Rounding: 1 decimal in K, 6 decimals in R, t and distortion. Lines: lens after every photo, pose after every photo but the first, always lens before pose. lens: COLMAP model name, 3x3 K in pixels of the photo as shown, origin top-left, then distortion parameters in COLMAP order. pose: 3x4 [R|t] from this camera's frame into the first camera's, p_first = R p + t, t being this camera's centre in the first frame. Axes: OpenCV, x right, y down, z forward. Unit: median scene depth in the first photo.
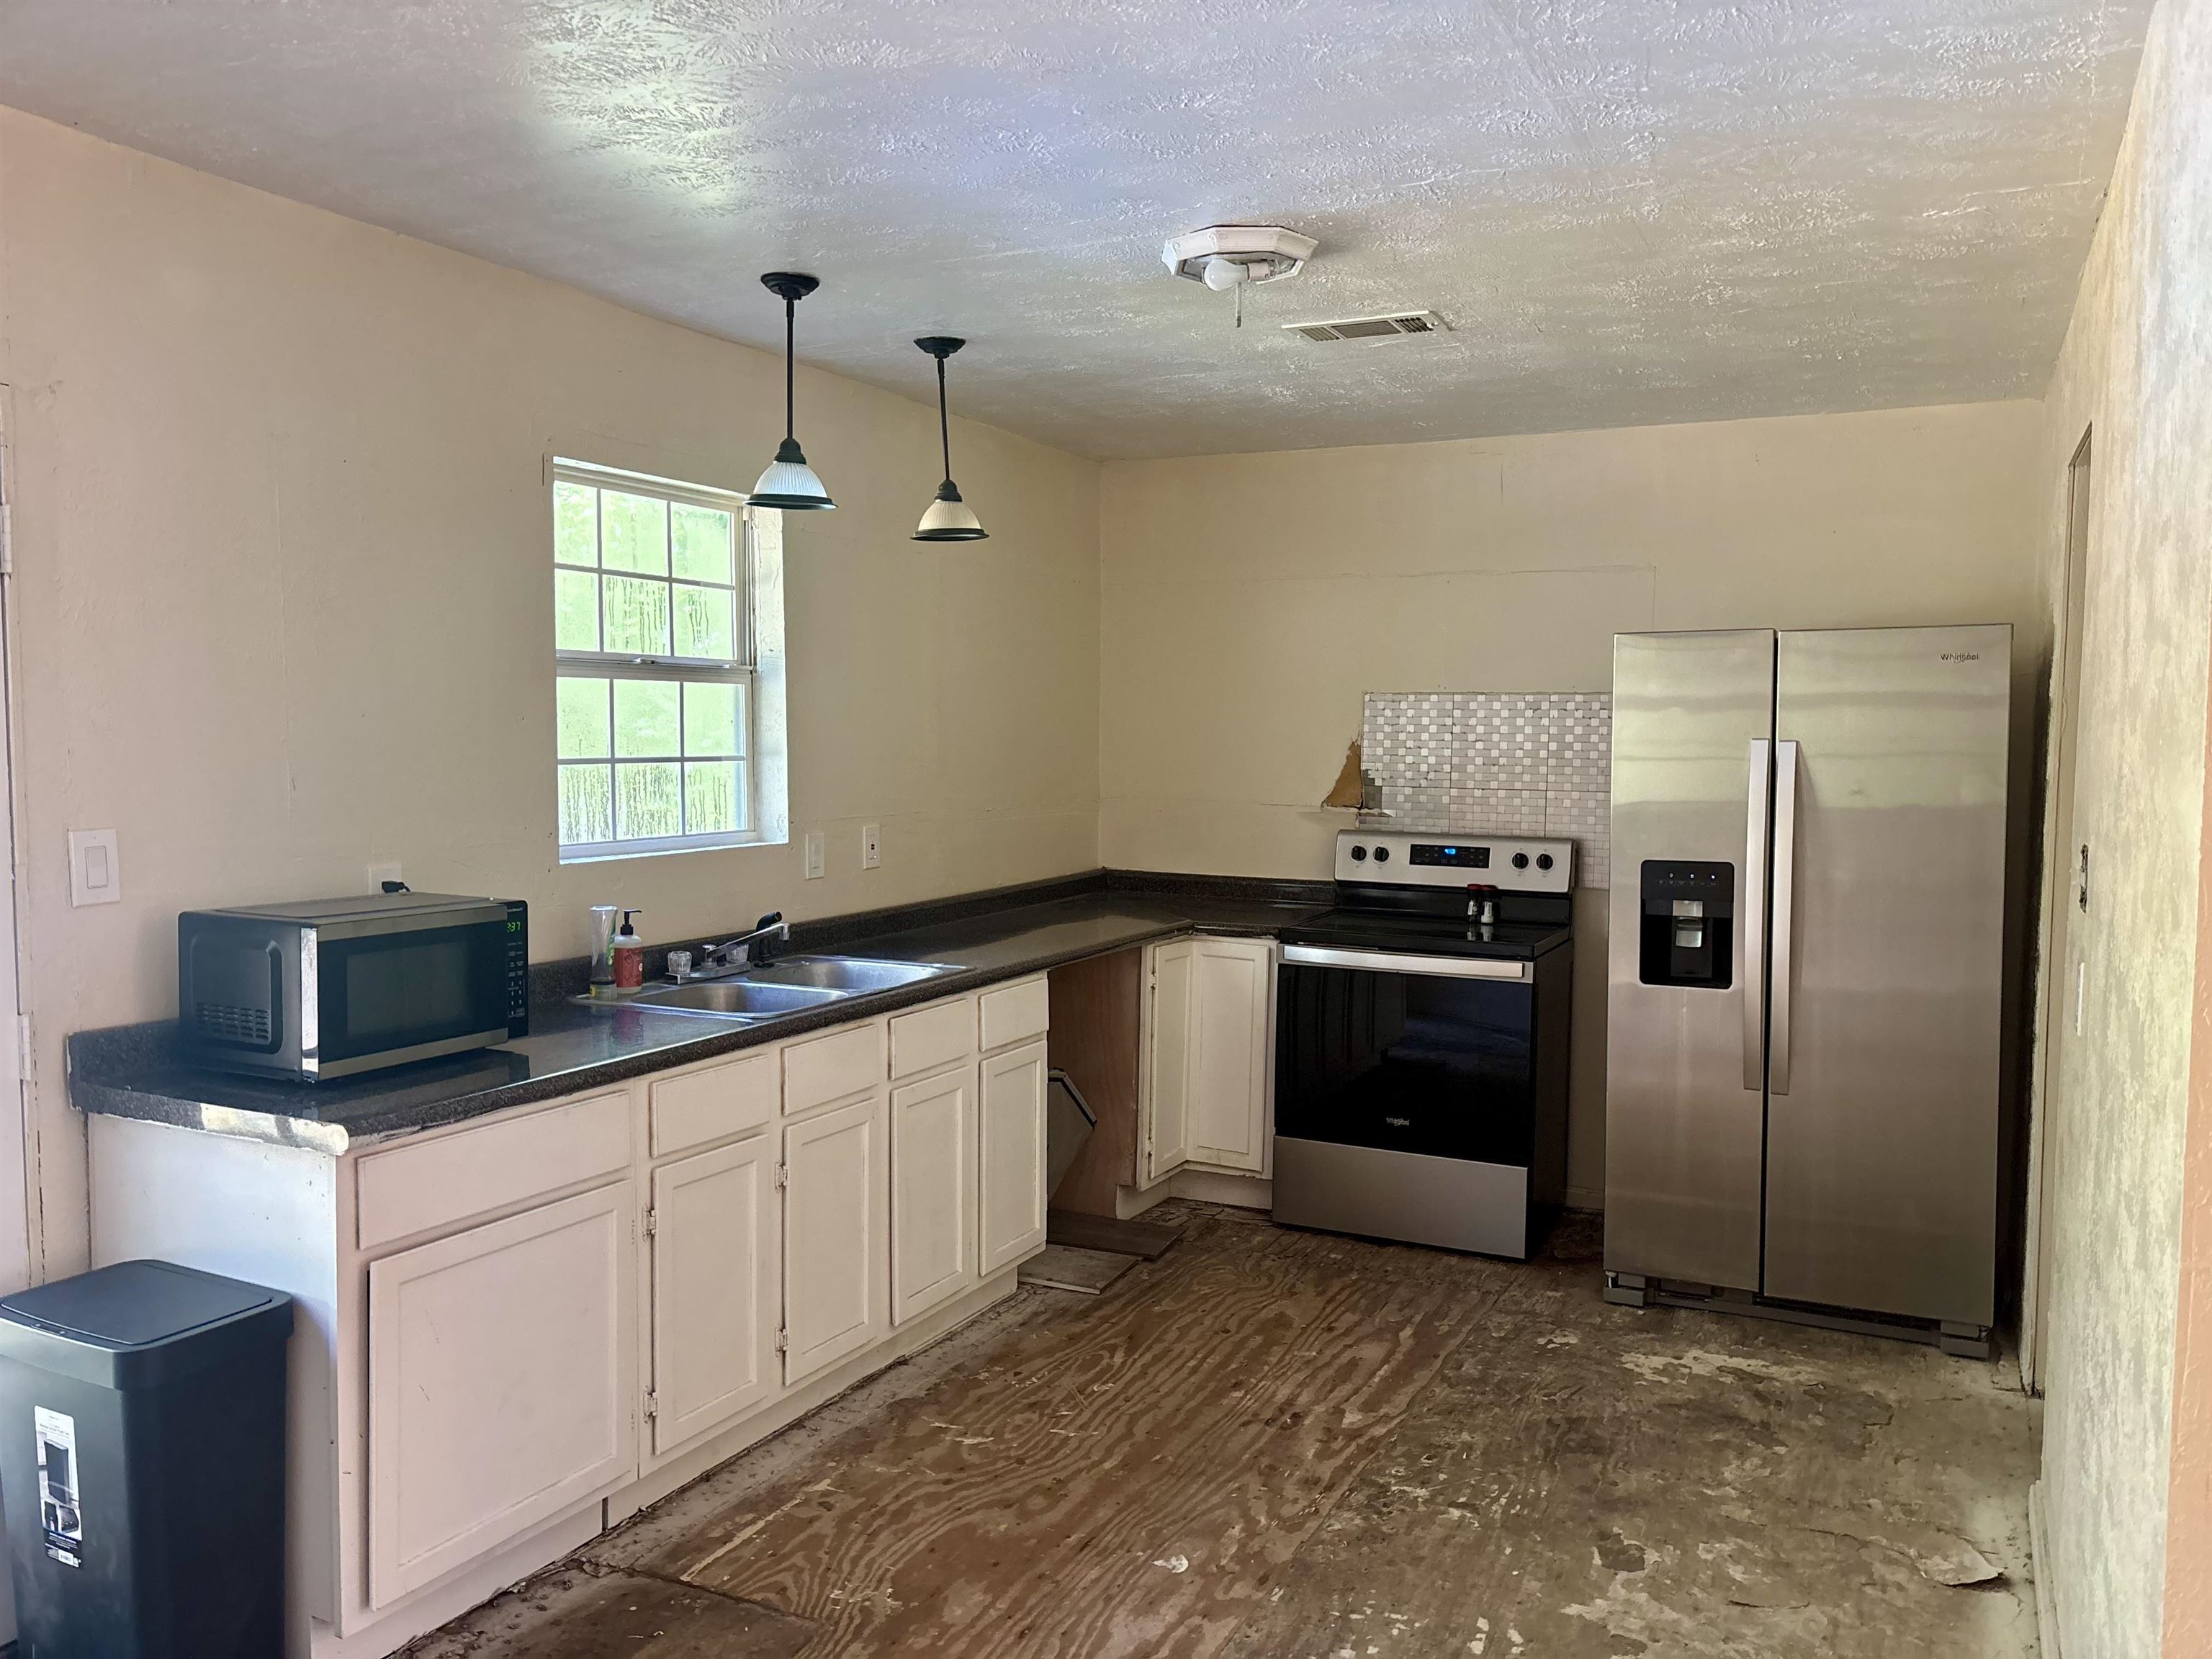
lens RADIAL K [[1656.1, 0, 1110.0], [0, 1656.1, 842.0], [0, 0, 1]] dist [0.003546, -0.001693]
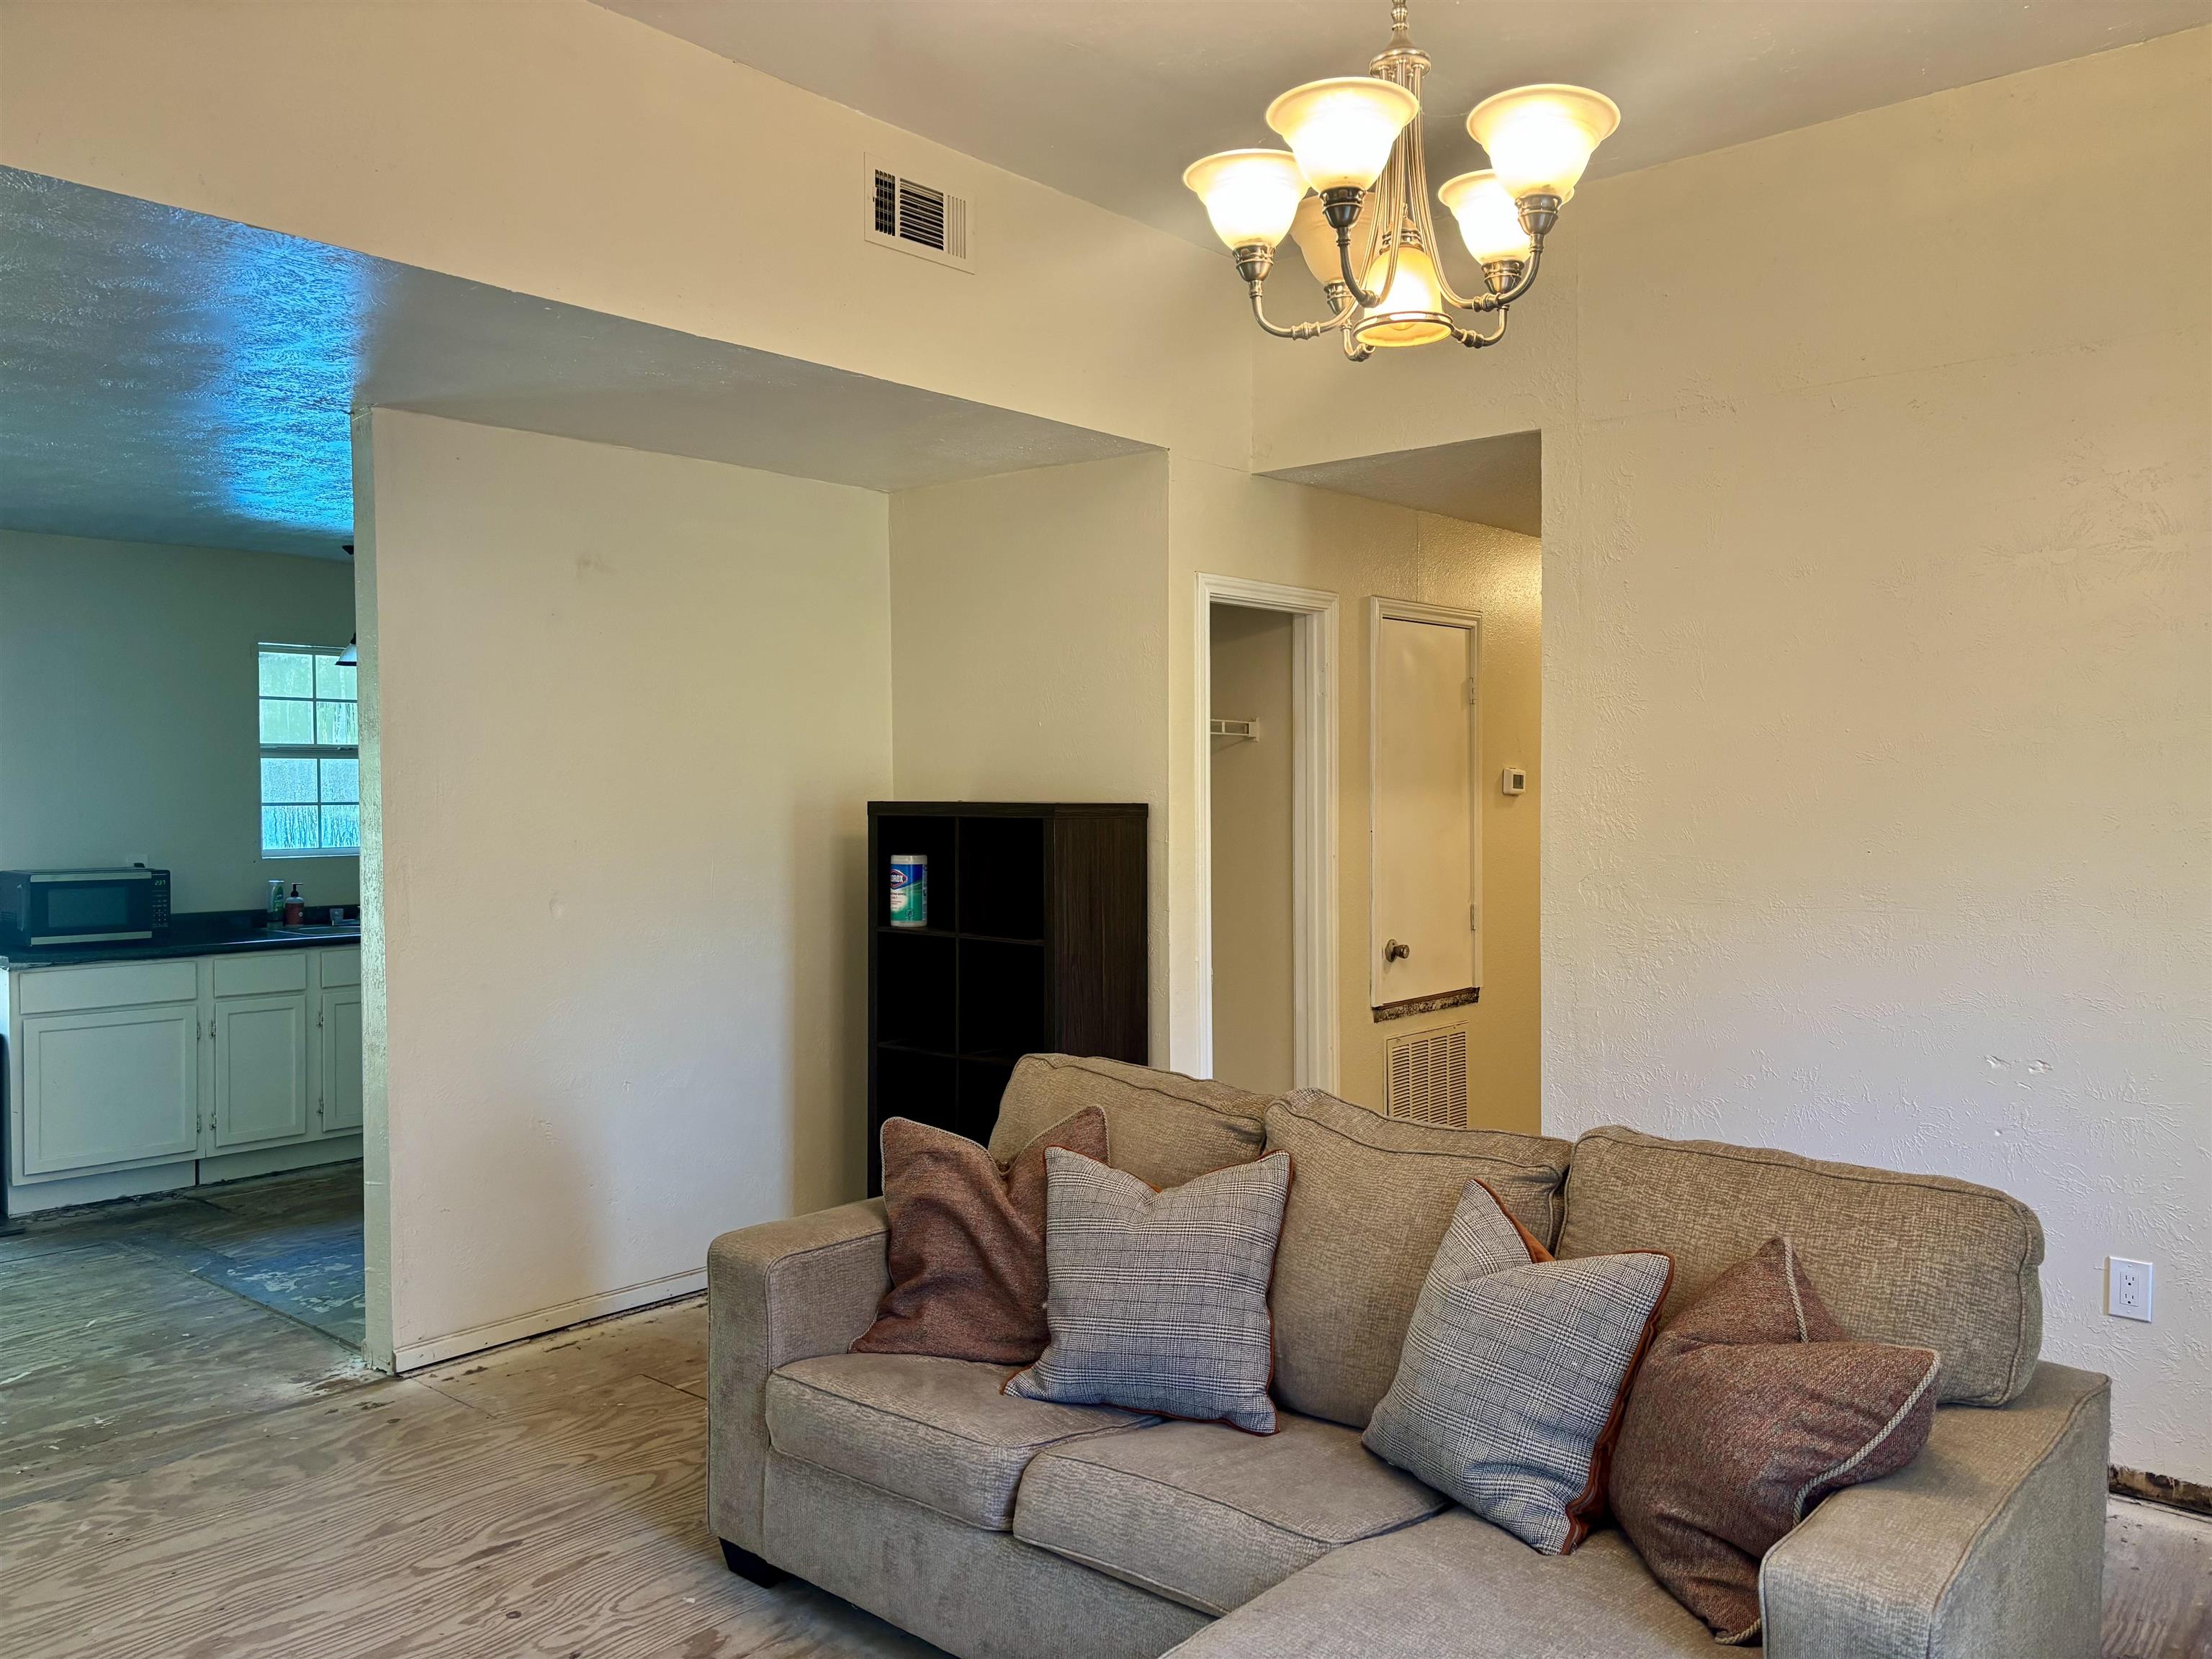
lens RADIAL K [[1698.1, 0, 1106.0], [0, 1698.1, 829.5], [0, 0, 1]] dist [0.089021, -0.090984]
pose [[0.961871, -0.002419, -0.273493, 1.341231], [-0.008187, 0.999258, -0.037632, 0.055337], [0.273382, 0.038436, 0.961137, -0.740502]]
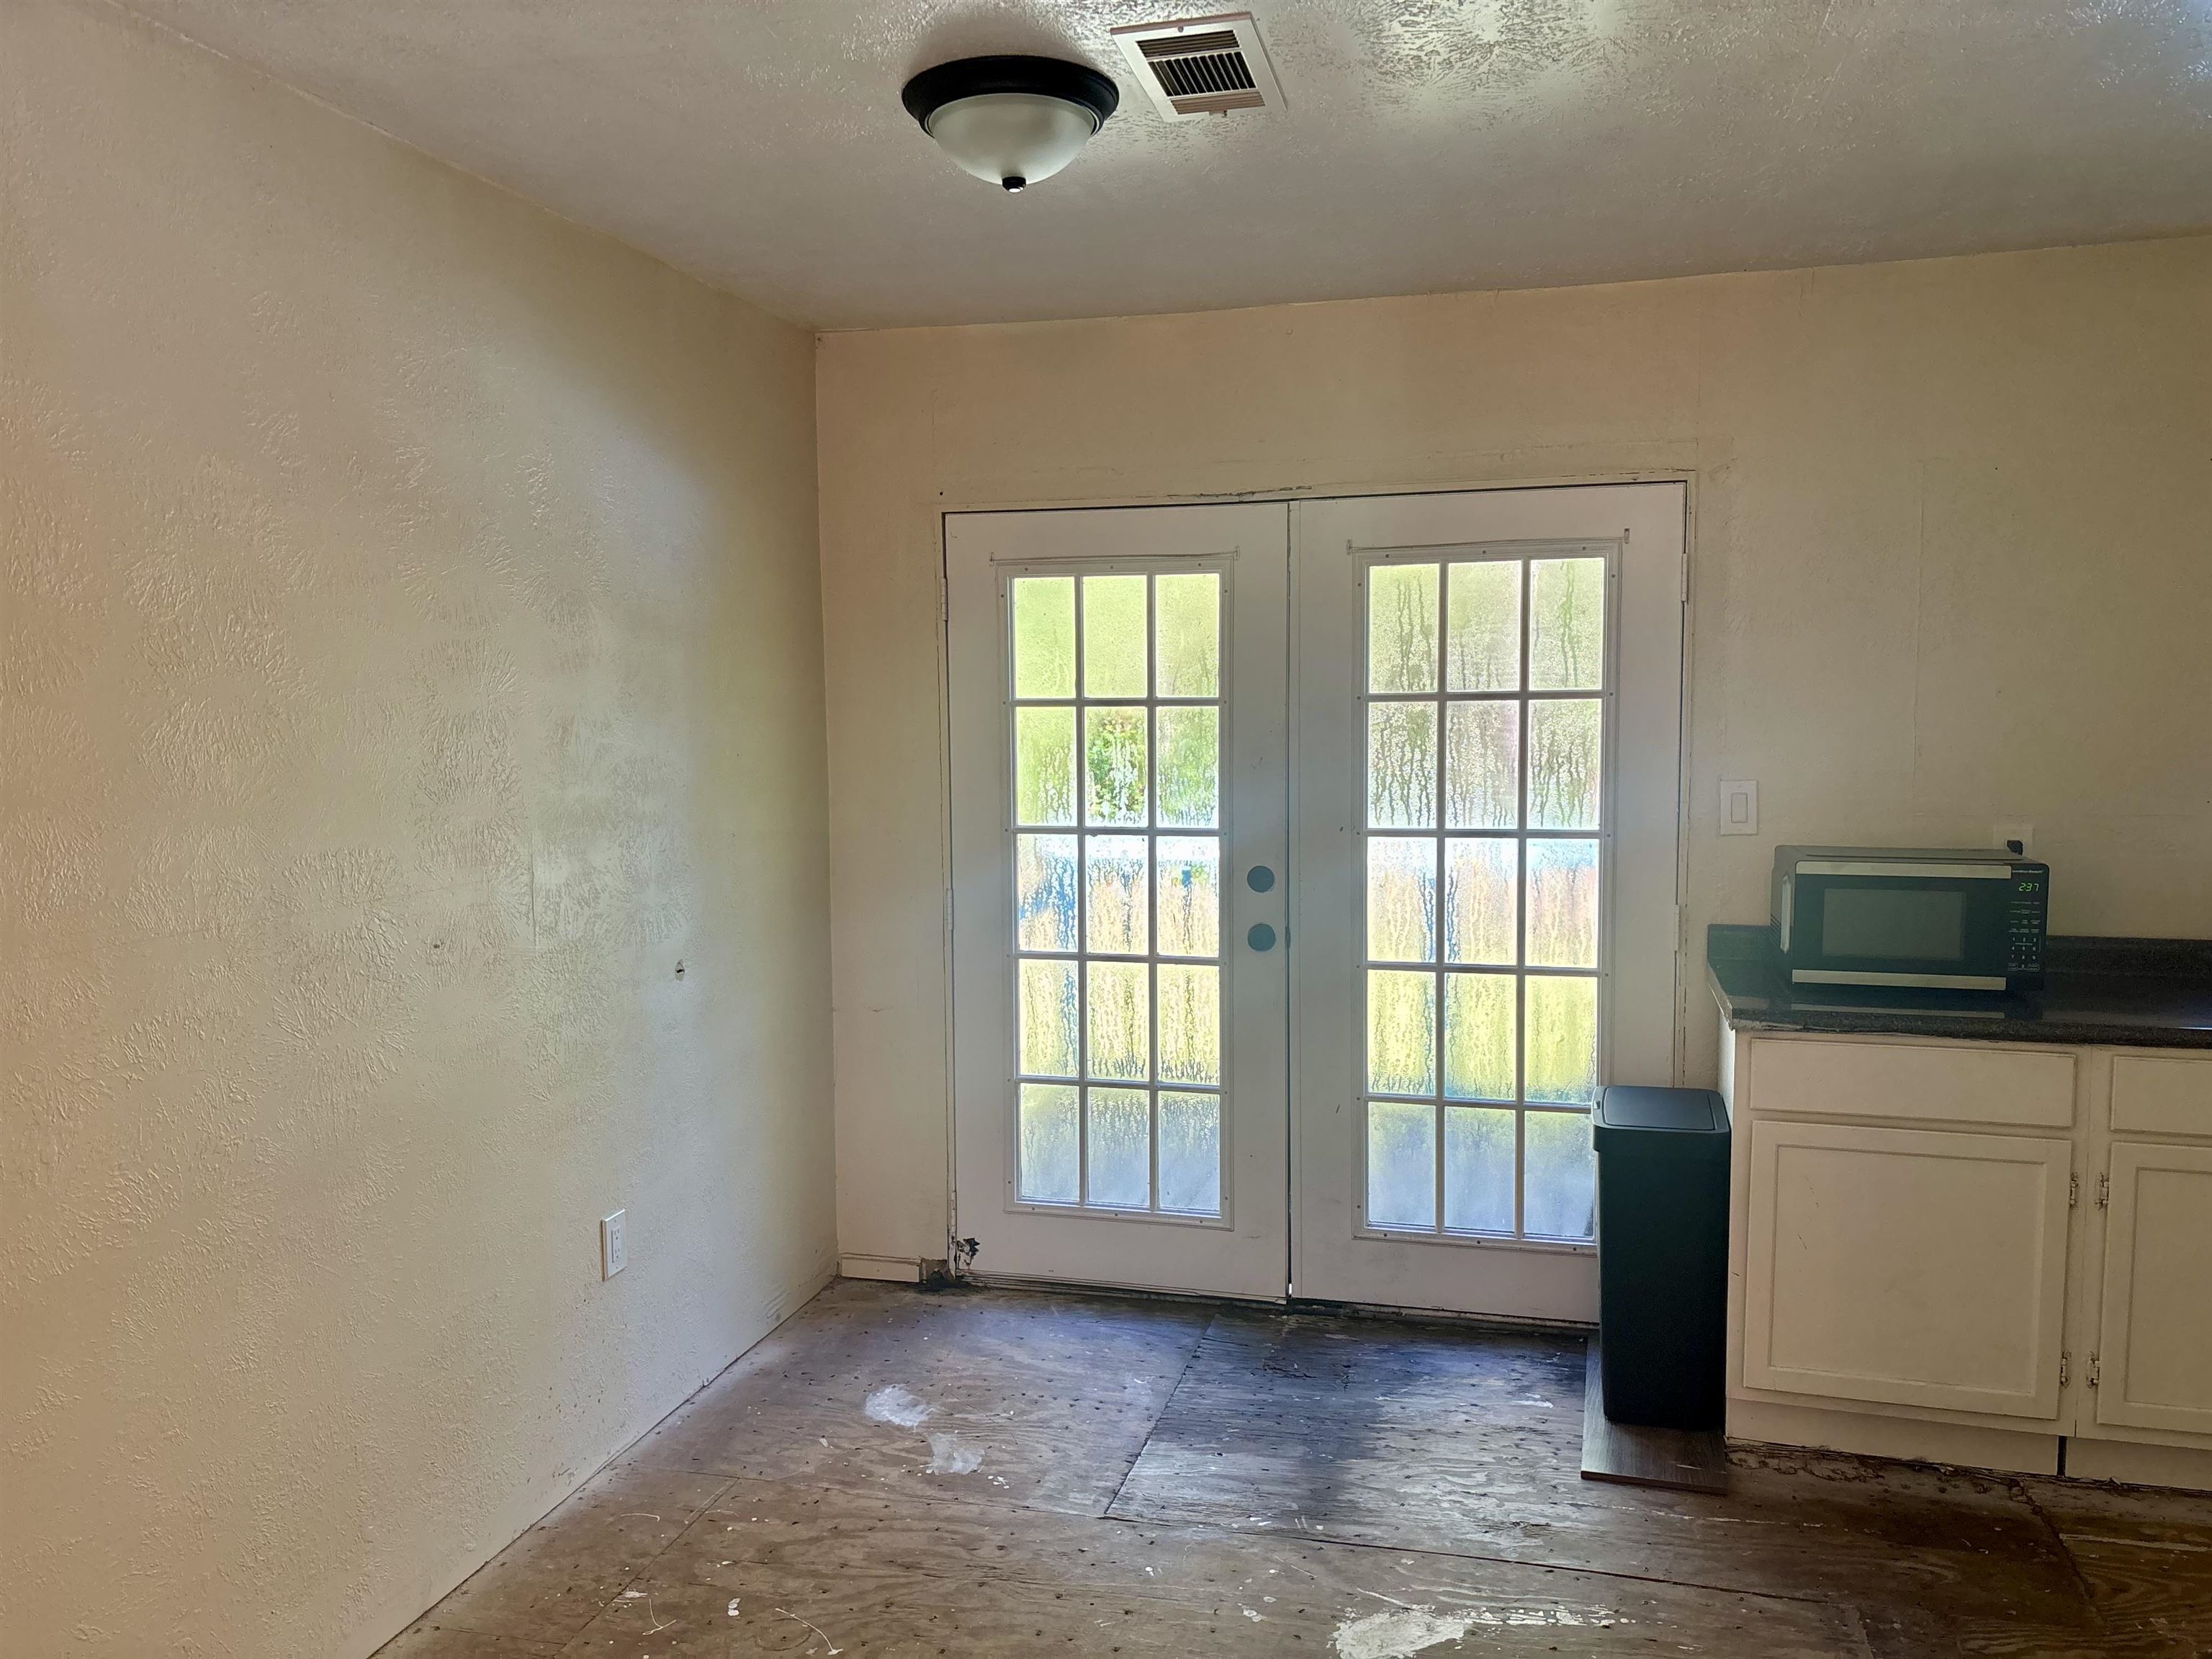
lens RADIAL K [[1656.1, 0, 1110.0], [0, 1656.1, 842.0], [0, 0, 1]] dist [0.003546, -0.001693]
pose [[0.183220, 0.074023, -0.980281, 0.579130], [-0.052884, 0.996459, 0.065360, -0.017032], [0.981648, 0.039866, 0.186486, 0.205977]]
